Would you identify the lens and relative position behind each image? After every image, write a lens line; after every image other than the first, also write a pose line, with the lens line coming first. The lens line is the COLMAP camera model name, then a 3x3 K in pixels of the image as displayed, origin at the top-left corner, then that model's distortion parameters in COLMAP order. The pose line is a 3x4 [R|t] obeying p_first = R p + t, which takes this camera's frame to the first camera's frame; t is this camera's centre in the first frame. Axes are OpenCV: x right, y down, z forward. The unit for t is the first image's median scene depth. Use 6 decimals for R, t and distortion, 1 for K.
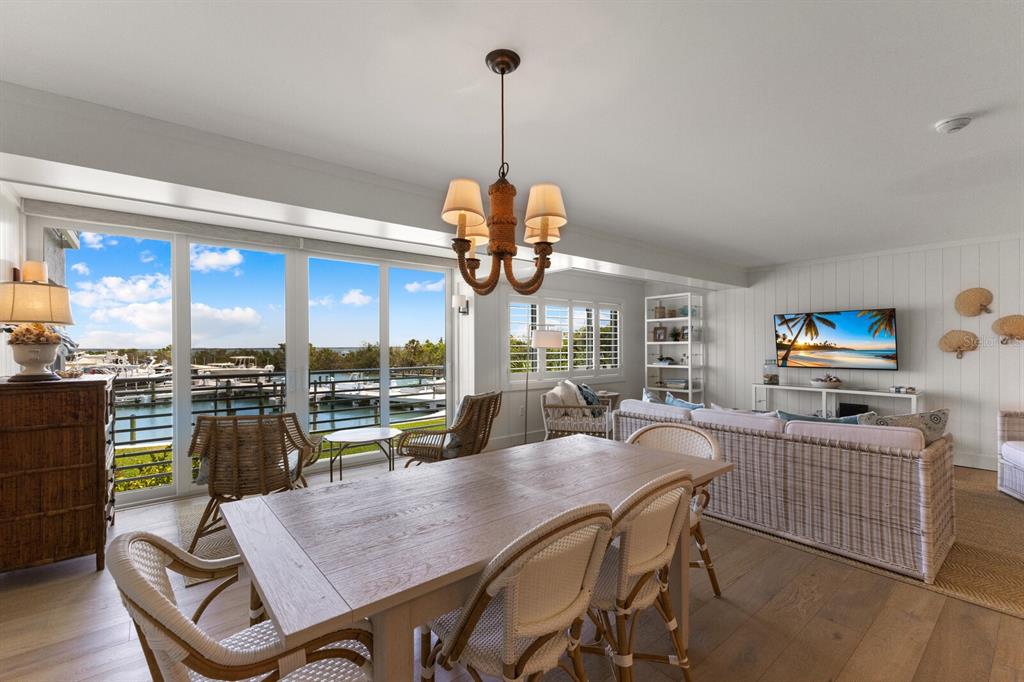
lens RADIAL K [[444.6, 0, 515.6], [0, 444.6, 343.4], [0, 0, 1]] dist [0.010754, -0.000013]
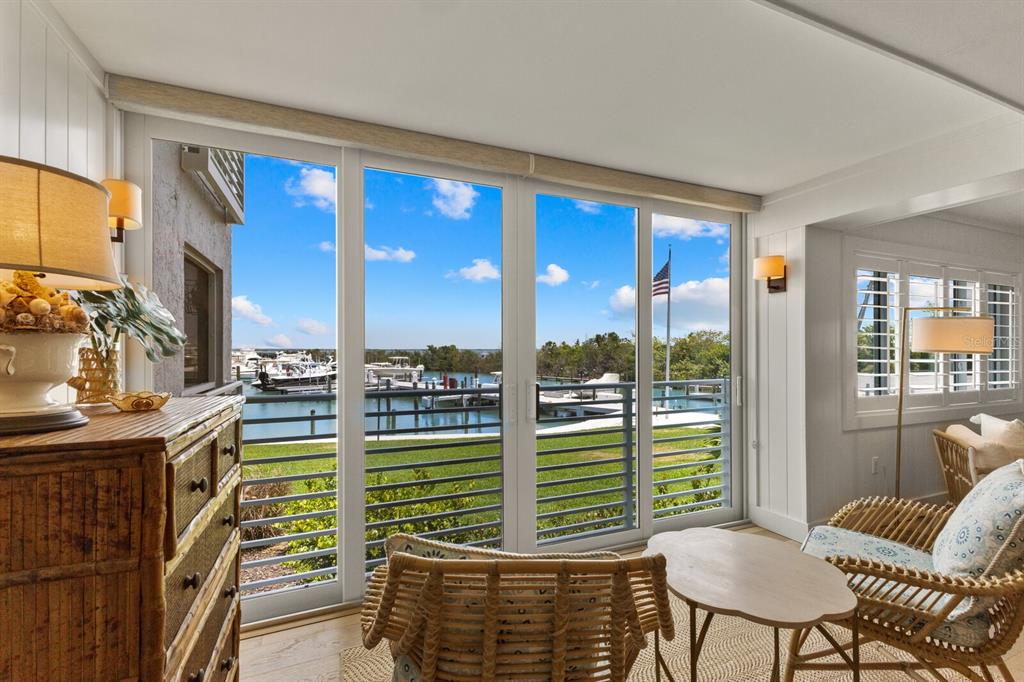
lens RADIAL K [[449.8, 0, 516.7], [0, 449.8, 345.9], [0, 0, 1]] dist [0.001147, 0.000035]
pose [[0.958496, 0.003105, -0.285088, -0.266883], [-0.002853, 0.999995, 0.001300, 0.004859], [0.285090, -0.000433, 0.958501, 0.359633]]
